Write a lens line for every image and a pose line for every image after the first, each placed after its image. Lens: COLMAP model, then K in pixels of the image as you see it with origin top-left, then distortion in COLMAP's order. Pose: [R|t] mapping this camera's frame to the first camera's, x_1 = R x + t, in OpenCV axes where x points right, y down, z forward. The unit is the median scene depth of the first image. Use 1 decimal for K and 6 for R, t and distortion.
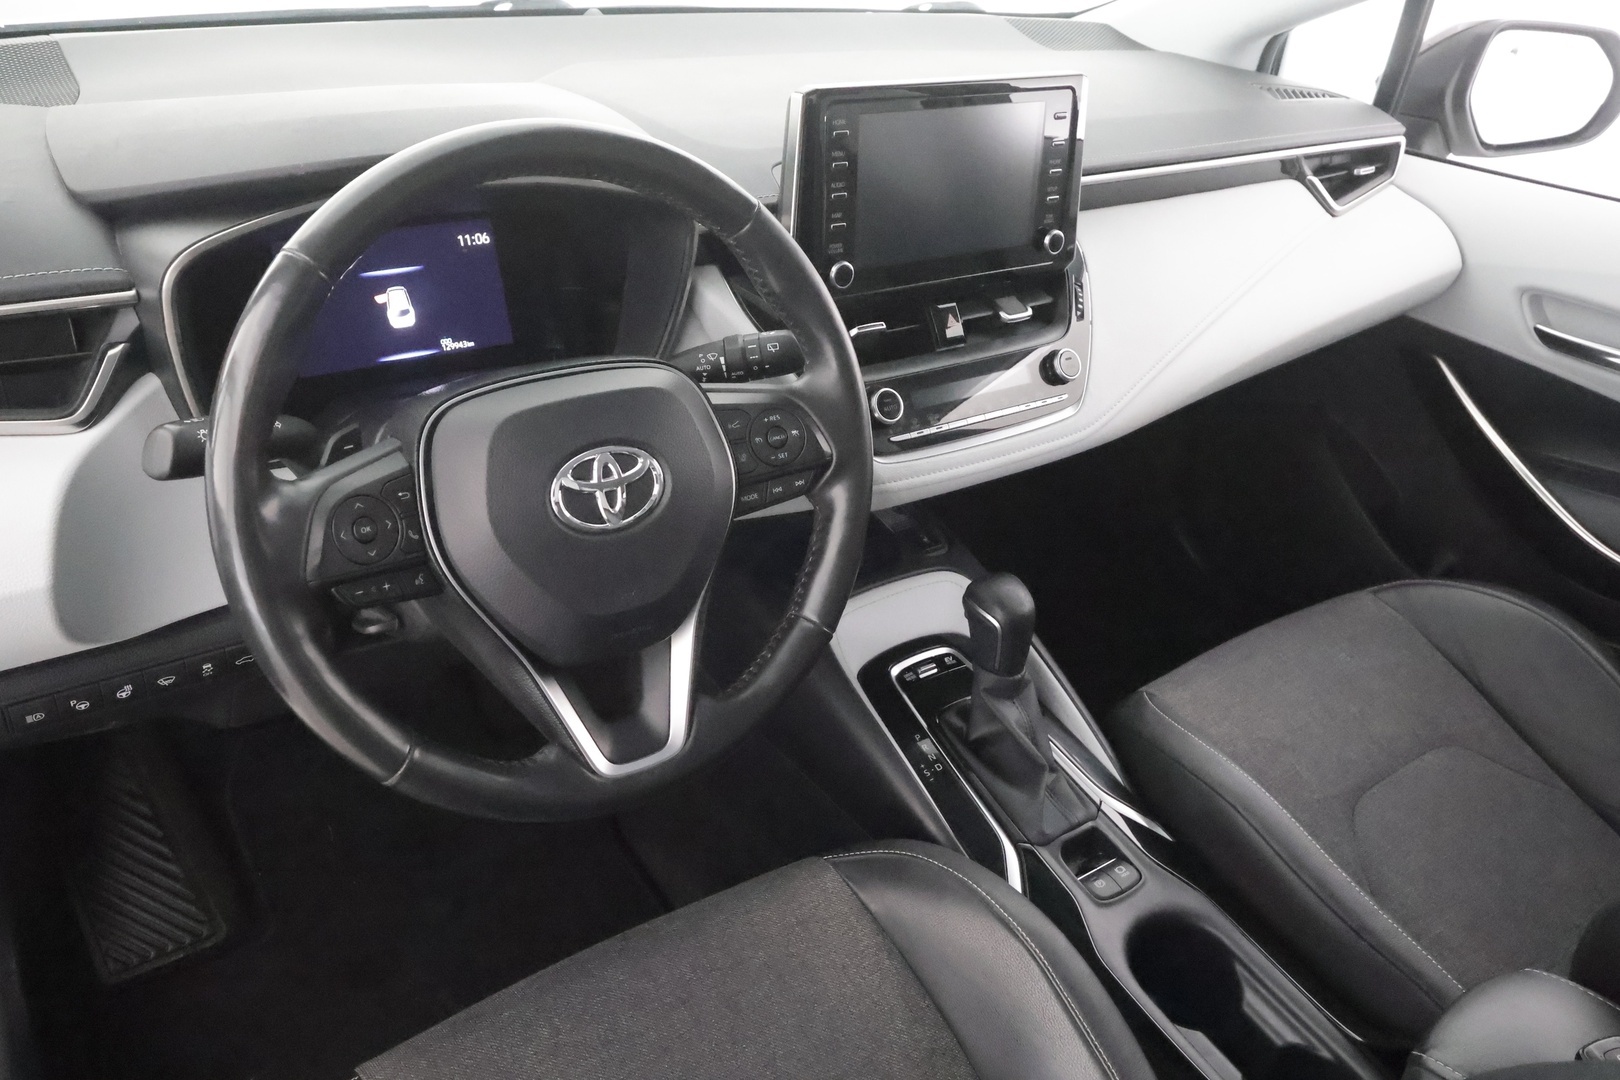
lens RADIAL K [[1279.6, 0, 810.0], [0, 1279.6, 540.0], [0, 0, 1]] dist [-0.004521, 0.001342]
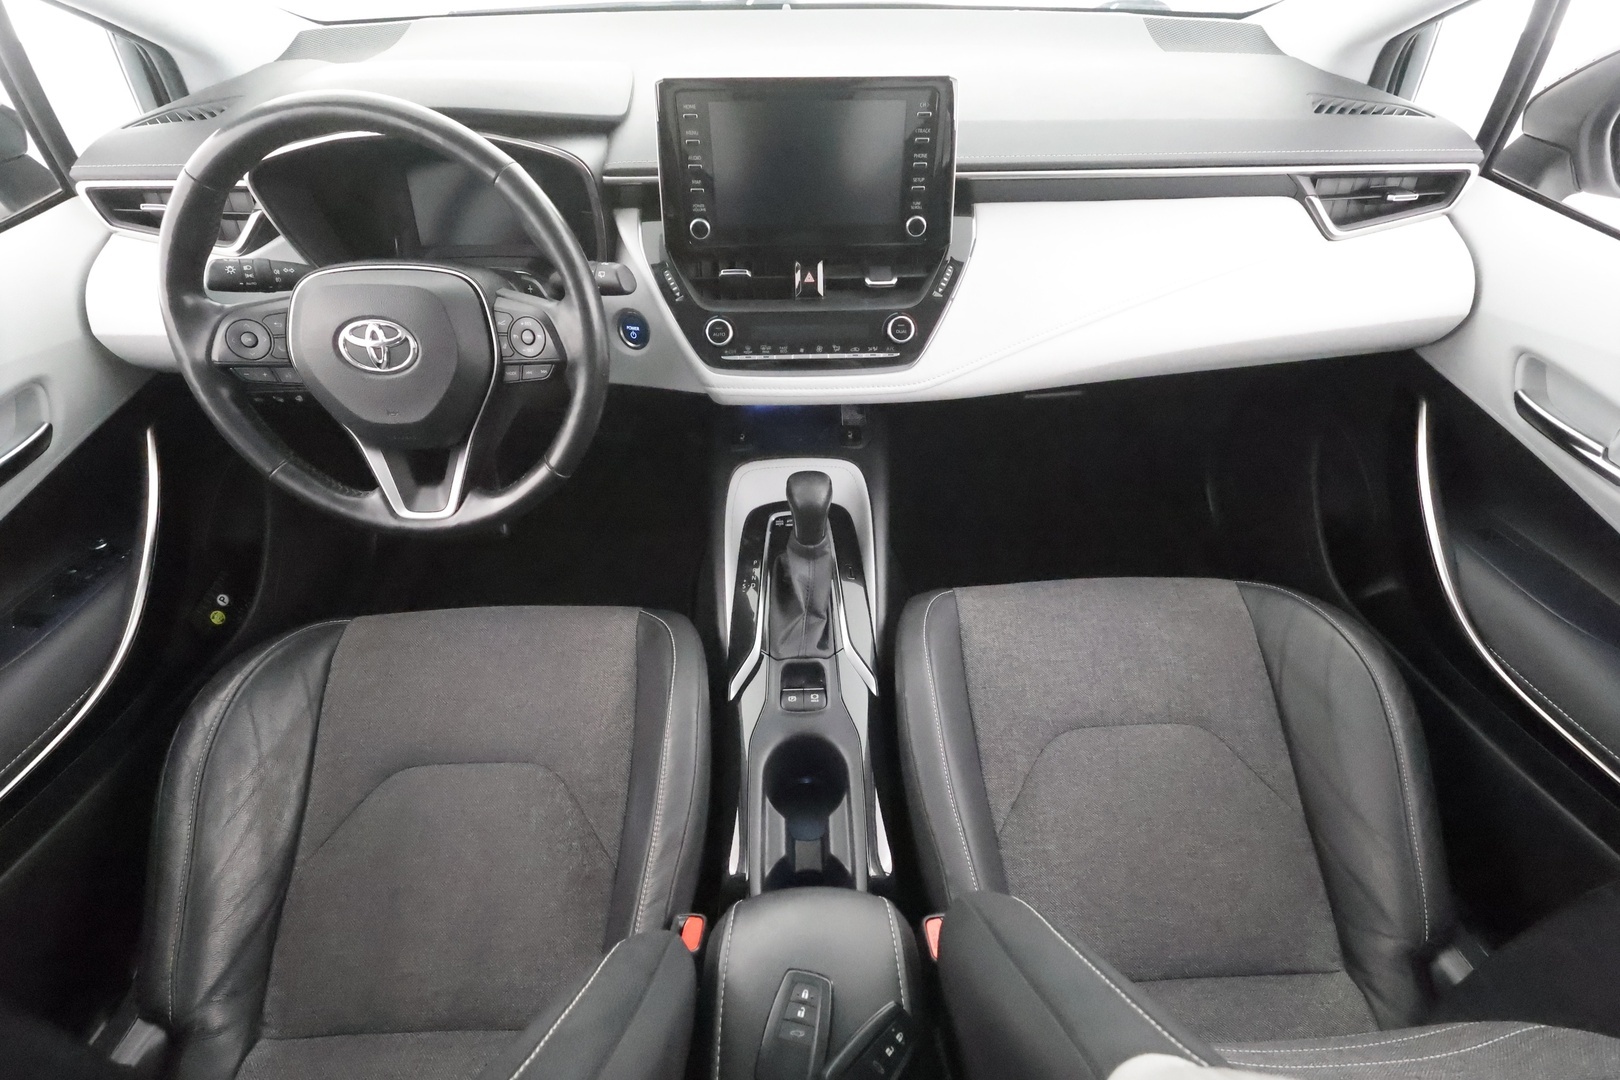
lens RADIAL K [[757.5, 0, 810.0], [0, 757.5, 540.0], [0, 0, 1]] dist [-0.001392, 0.000219]
pose [[0.832132, 0.330376, -0.445430, 0.539353], [-0.221645, 0.934374, 0.278958, -0.134543], [0.508360, -0.133402, 0.850749, 0.296434]]
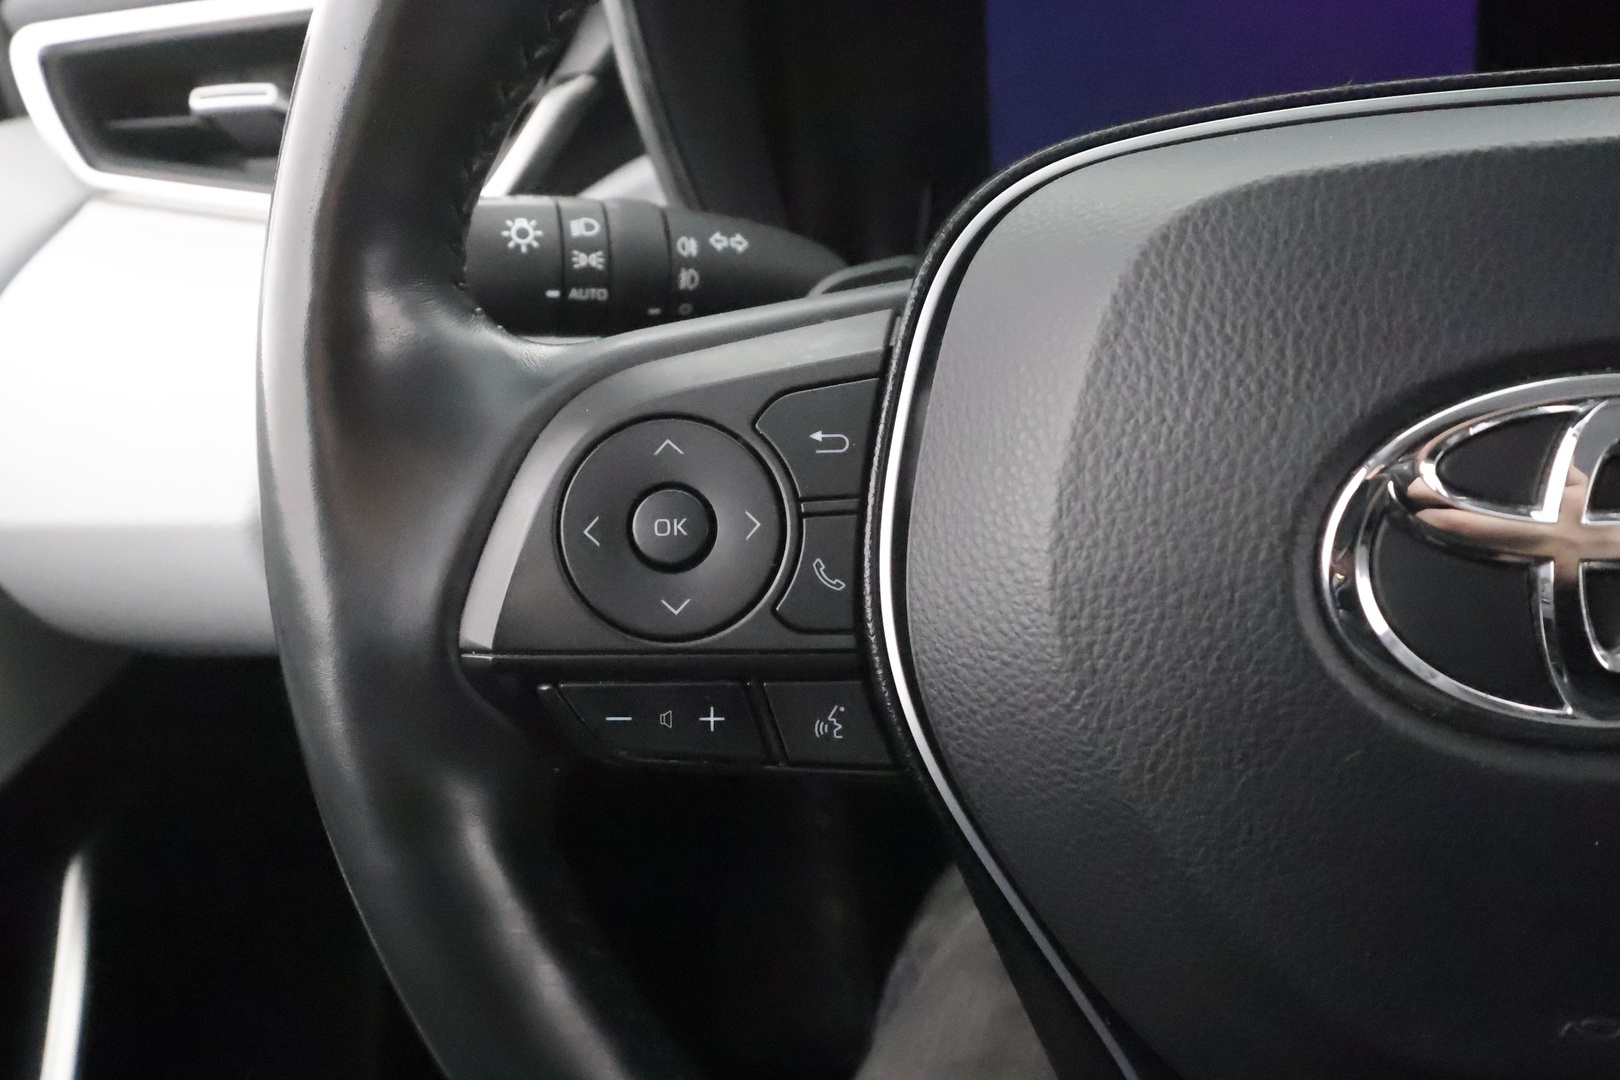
lens RADIAL K [[1294.0, 0, 810.0], [0, 1294.0, 540.0], [0, 0, 1]] dist [0.002225, -0.006575]
pose [[0.717737, 0.193039, -0.669021, -0.072495], [-0.200010, 0.977468, 0.067464, -0.020578], [0.666970, 0.085390, 0.740175, 0.501119]]
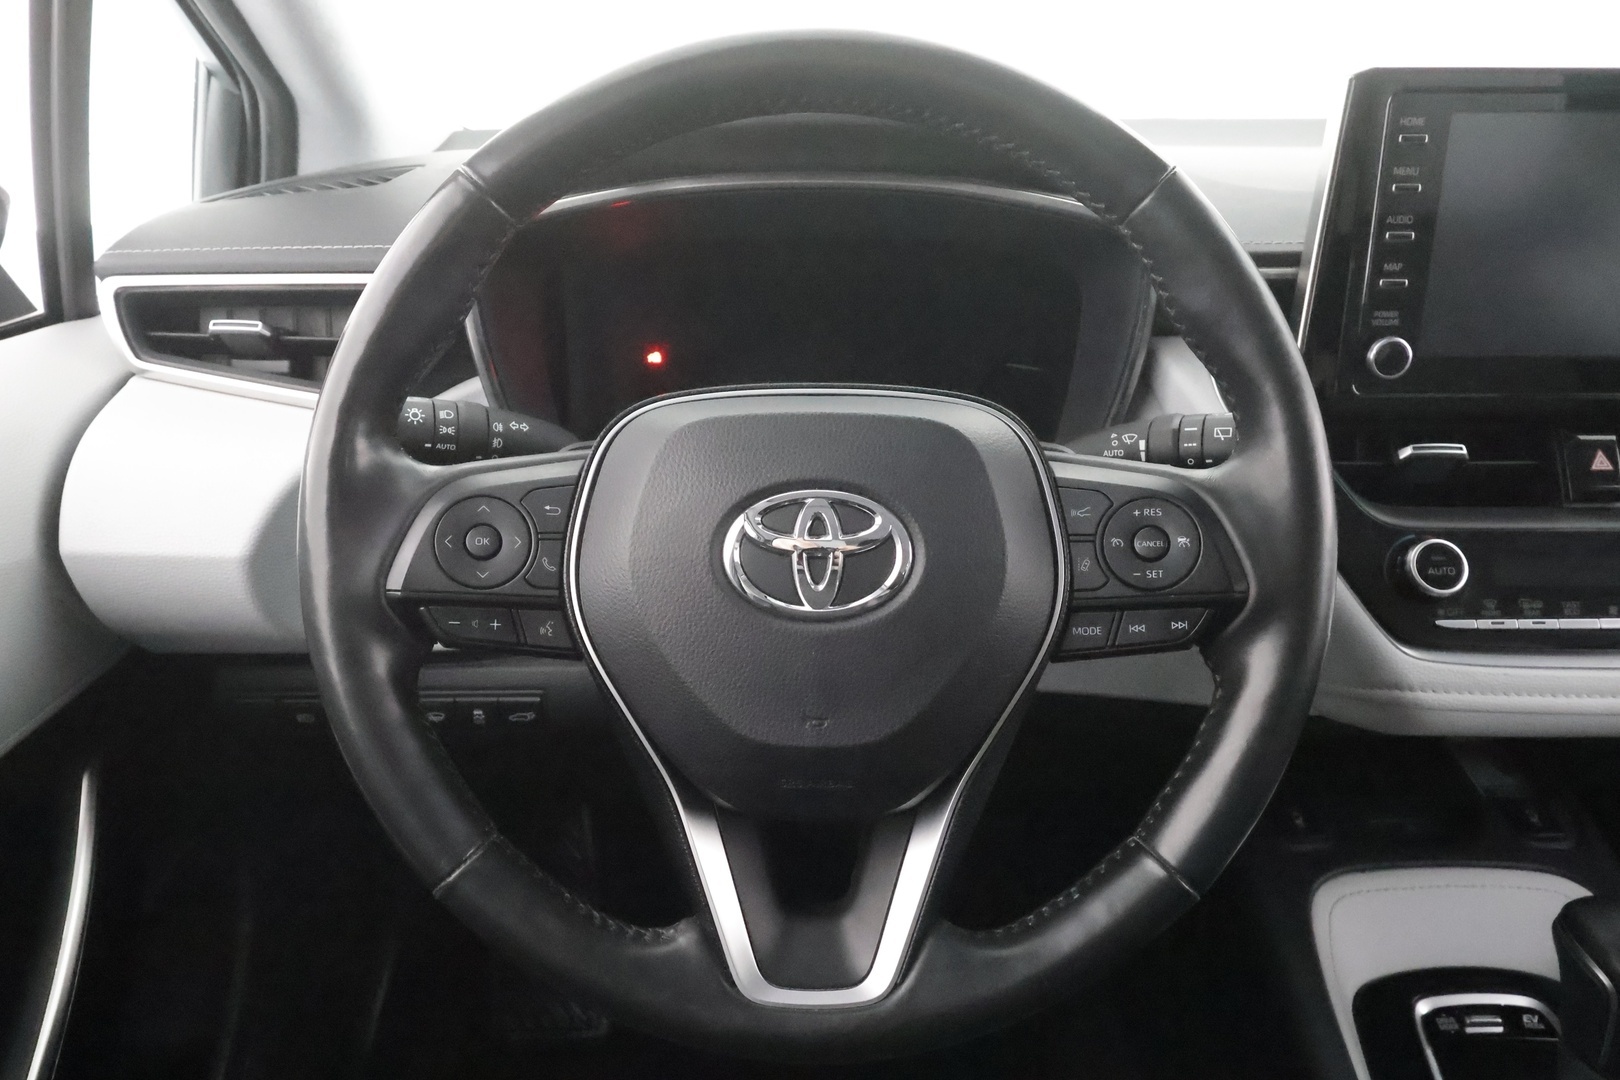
lens RADIAL K [[1160.2, 0, 810.0], [0, 1160.2, 540.0], [0, 0, 1]] dist [0.001614, -0.002955]
pose [[0.819048, 0.139371, -0.556540, 0.113583], [-0.233776, 0.966936, -0.101898, 0.009742], [0.523937, 0.213565, 0.824549, 0.345909]]
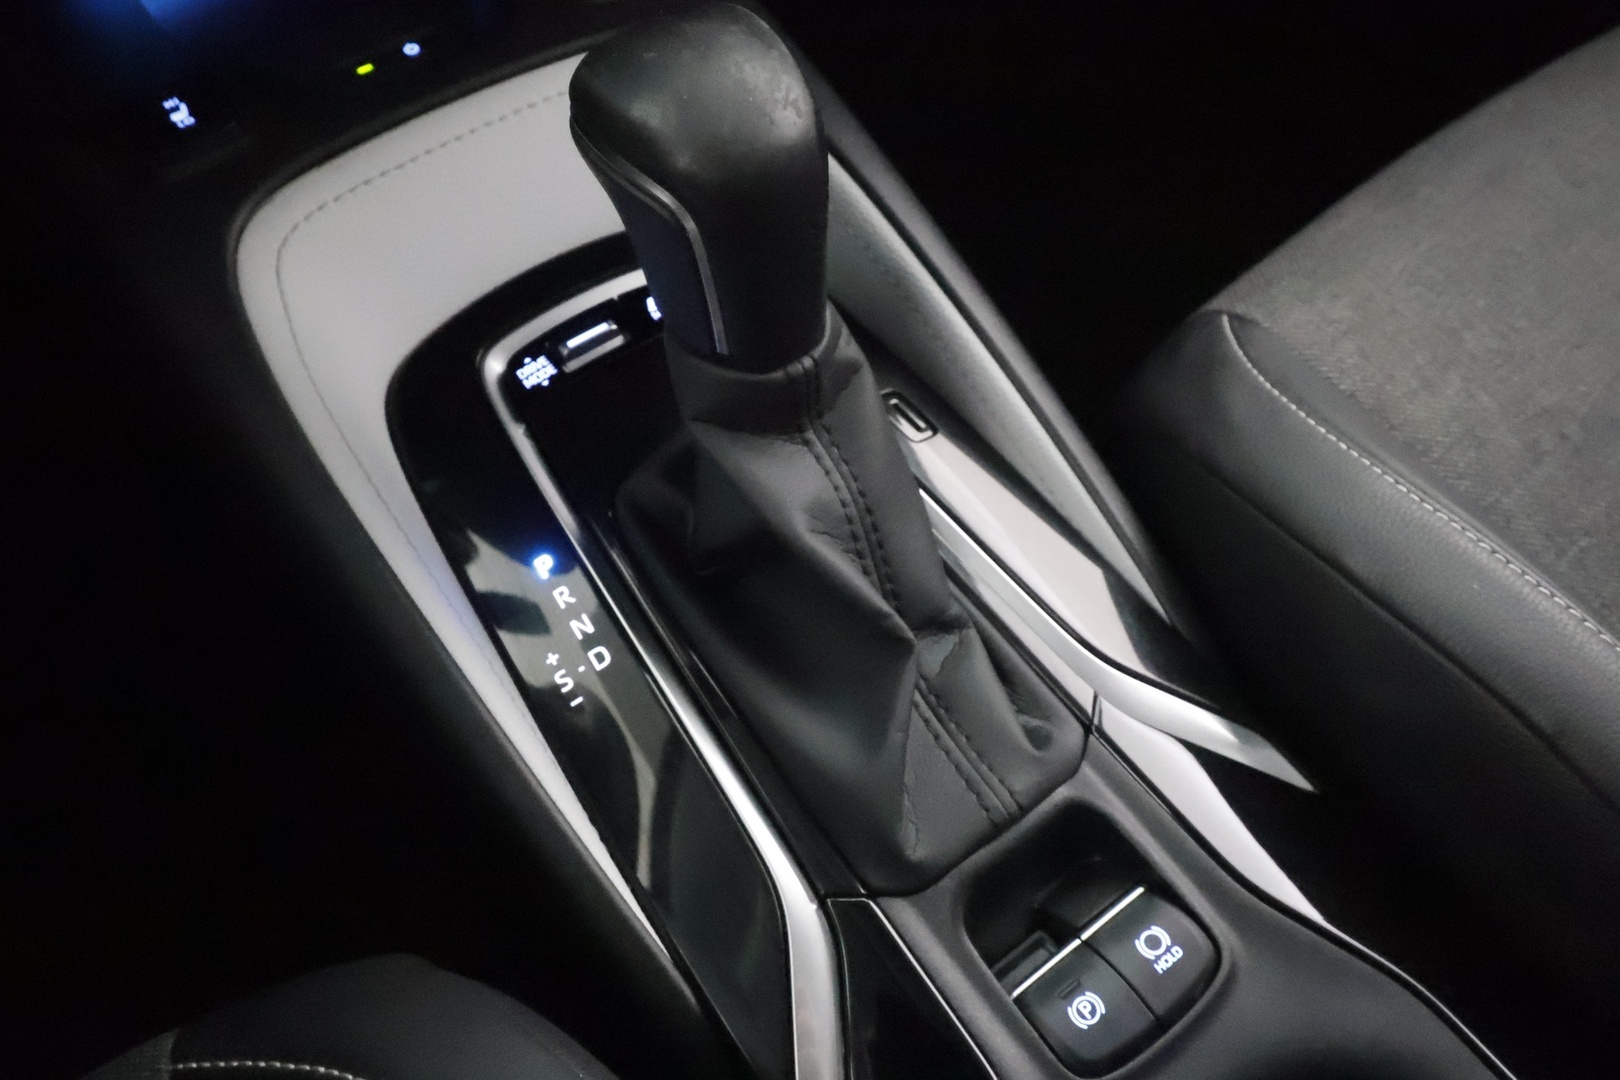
lens RADIAL K [[1294.0, 0, 810.0], [0, 1294.0, 540.0], [0, 0, 1]] dist [0.002225, -0.006575]
pose [[0.991802, -0.103369, -0.075125, 0.186449], [0.123190, 0.929688, 0.347138, 0.039157], [0.033959, -0.353547, 0.934800, 0.708256]]
